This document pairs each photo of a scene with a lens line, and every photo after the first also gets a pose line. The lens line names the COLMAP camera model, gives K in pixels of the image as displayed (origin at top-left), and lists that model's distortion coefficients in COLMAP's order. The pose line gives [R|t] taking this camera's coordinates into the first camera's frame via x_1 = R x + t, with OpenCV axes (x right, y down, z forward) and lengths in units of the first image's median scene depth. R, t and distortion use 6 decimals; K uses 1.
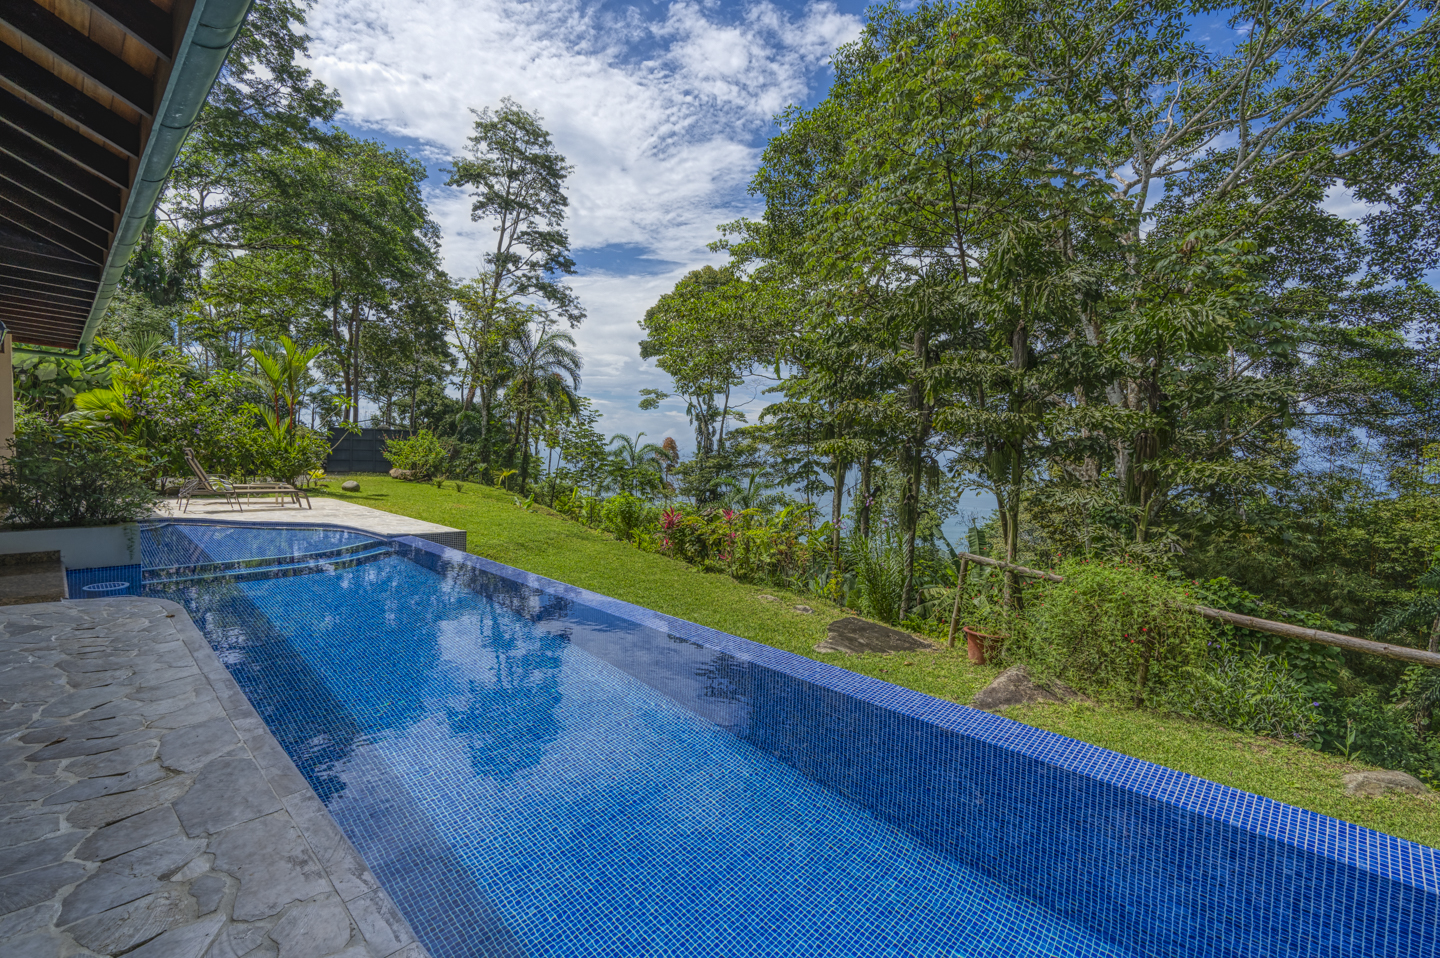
lens RADIAL K [[617.1, 0, 725.1], [0, 617.1, 501.8], [0, 0, 1]] dist [-0.022162, 0.000167]
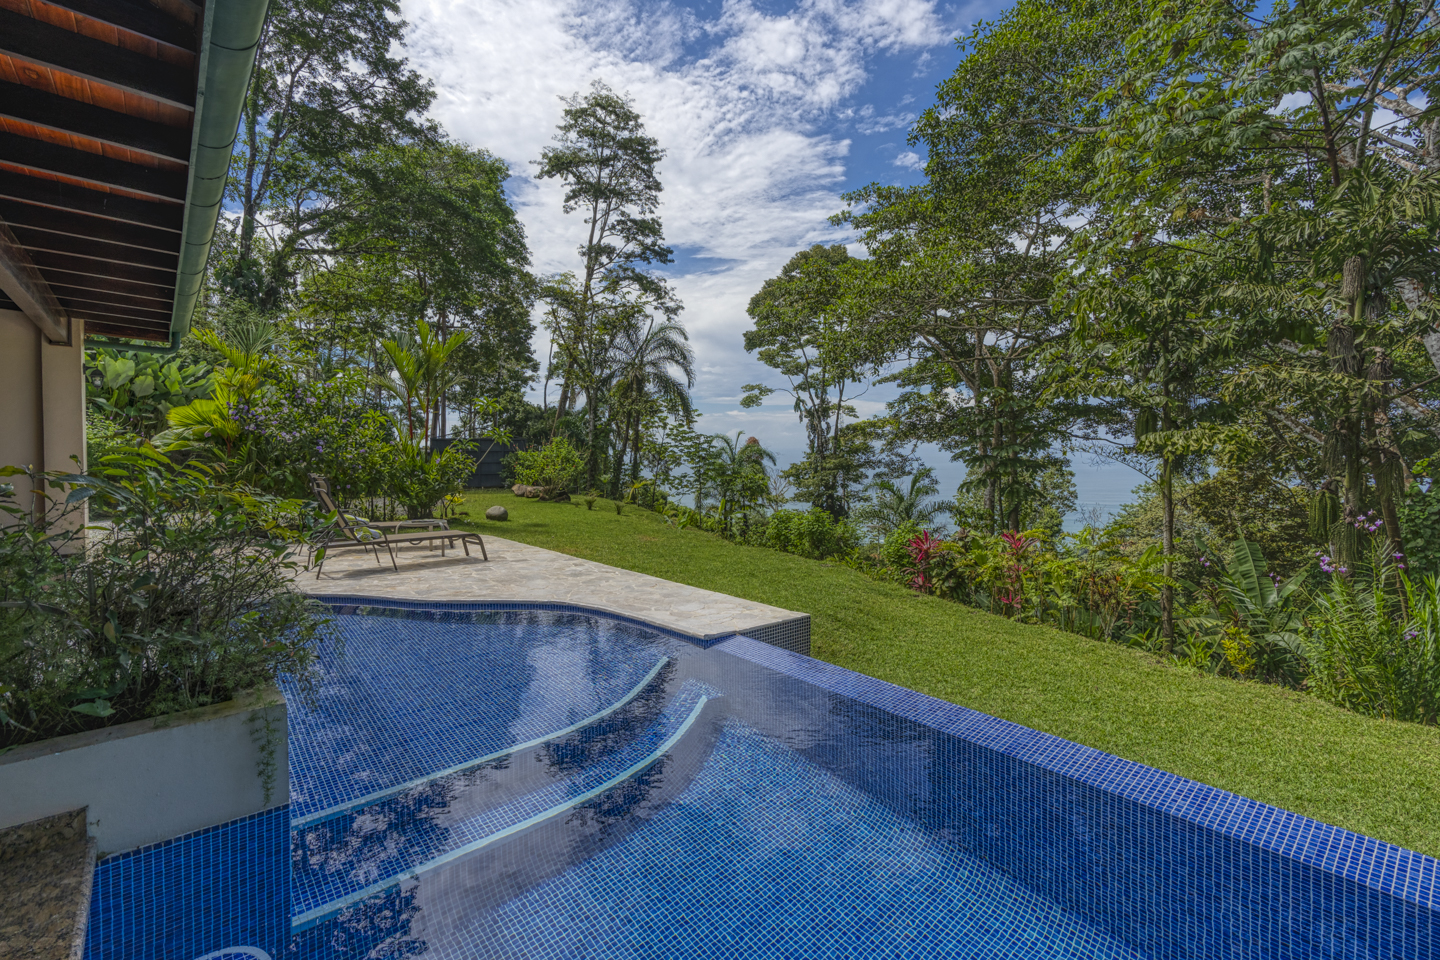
lens RADIAL K [[641.6, 0, 720.0], [0, 641.6, 480.0], [0, 0, 1]] dist [-0.026166, 0.000217]
pose [[0.993128, -0.029107, -0.113355, -0.073926], [0.024939, 0.998966, -0.038015, -0.009314], [0.114344, 0.034927, 0.992827, 0.071969]]
